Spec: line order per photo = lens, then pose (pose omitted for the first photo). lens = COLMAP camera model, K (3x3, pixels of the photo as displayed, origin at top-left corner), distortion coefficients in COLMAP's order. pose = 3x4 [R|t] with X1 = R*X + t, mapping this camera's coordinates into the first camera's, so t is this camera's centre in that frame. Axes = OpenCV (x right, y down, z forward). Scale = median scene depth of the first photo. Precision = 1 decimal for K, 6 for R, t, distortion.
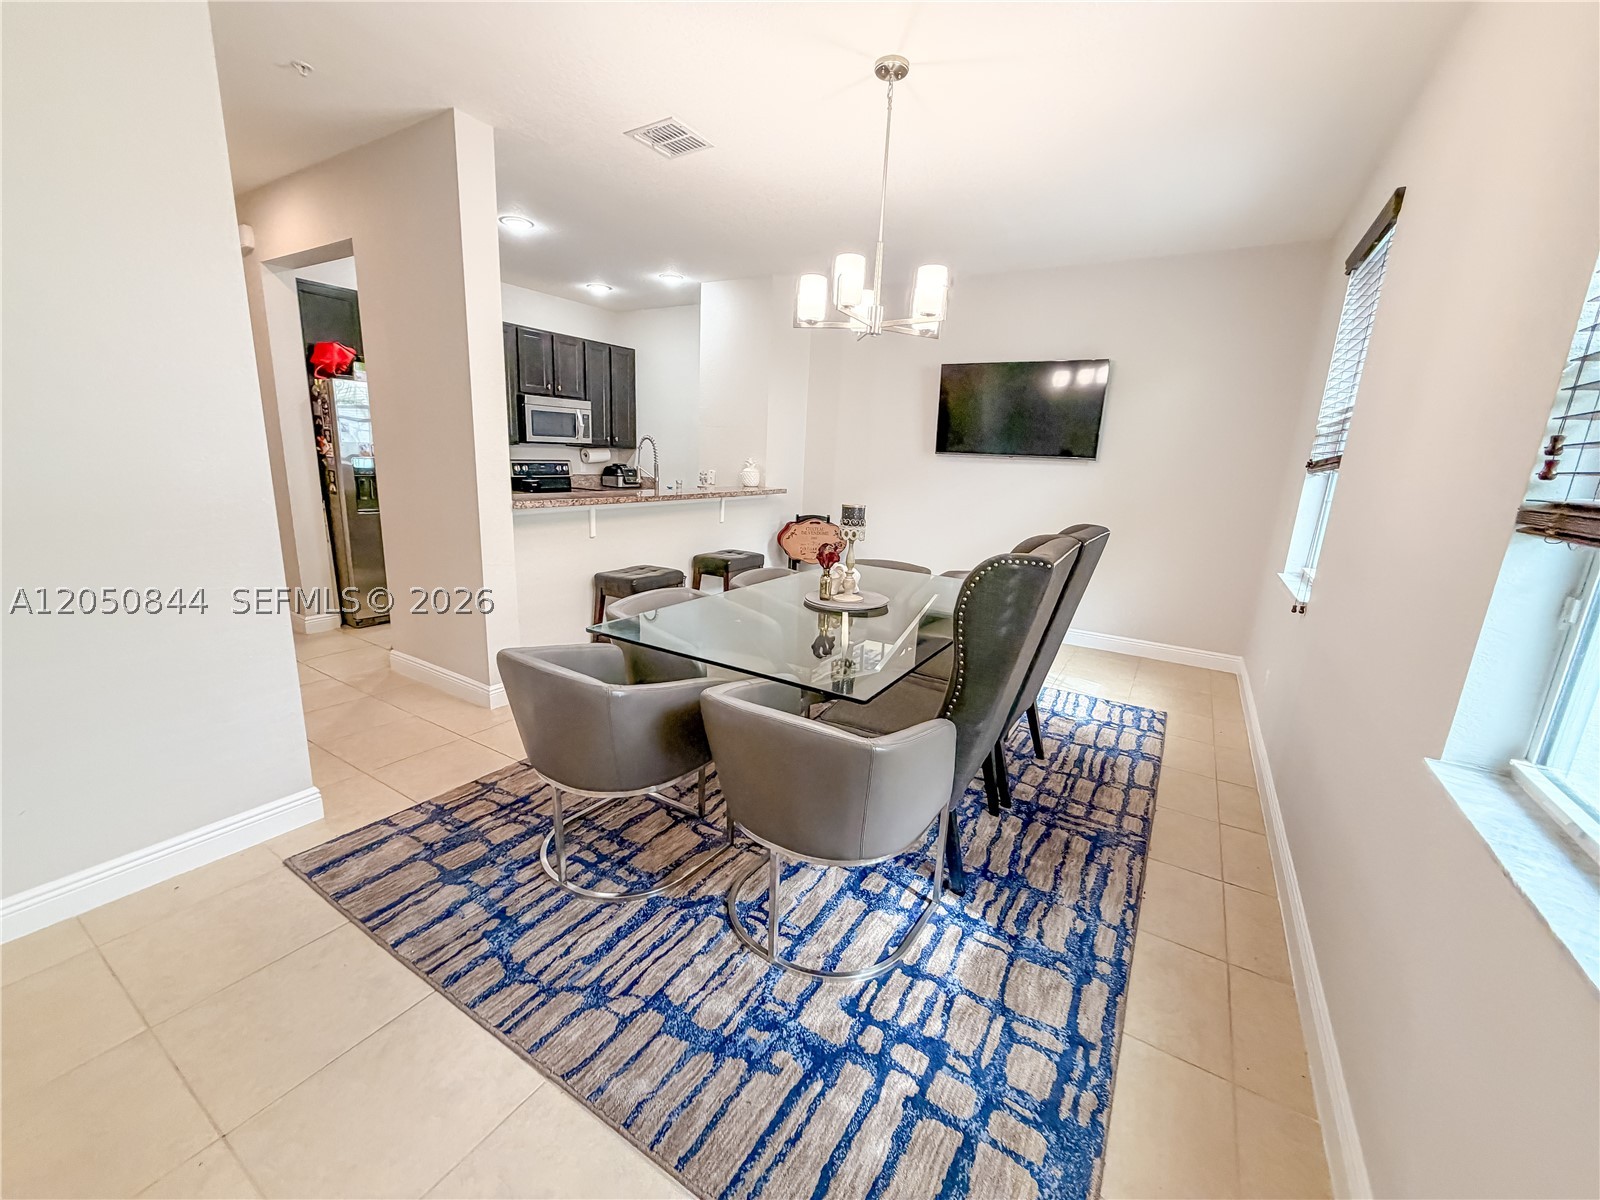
lens RADIAL K [[646.4, 0, 793.0], [0, 646.4, 595.0], [0, 0, 1]] dist [-0.002273, 0.000607]
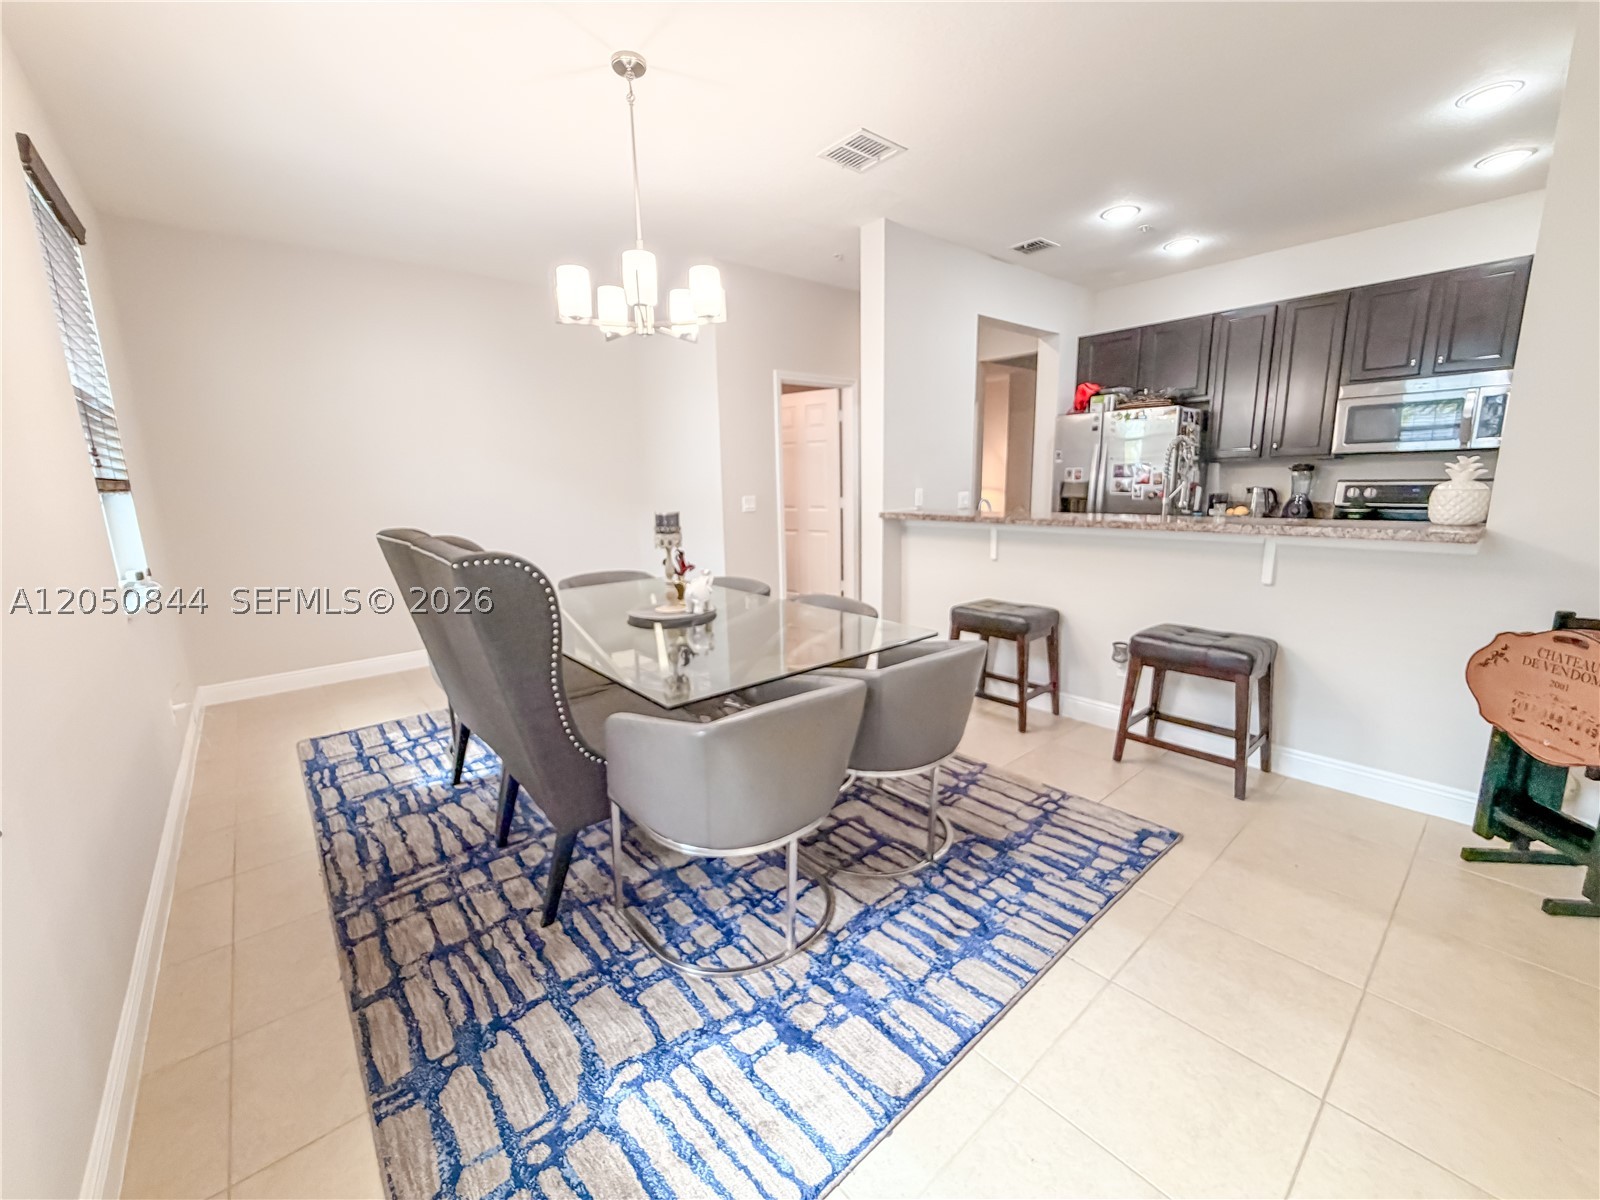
lens RADIAL K [[632.9, 0, 800.0], [0, 632.9, 600.0], [0, 0, 1]] dist [-0.000786, 0.000279]
pose [[-0.297336, 0.147895, -0.943249, 1.084315], [-0.194875, 0.957732, 0.211595, -0.294196], [0.934674, 0.246730, -0.255947, 1.678868]]
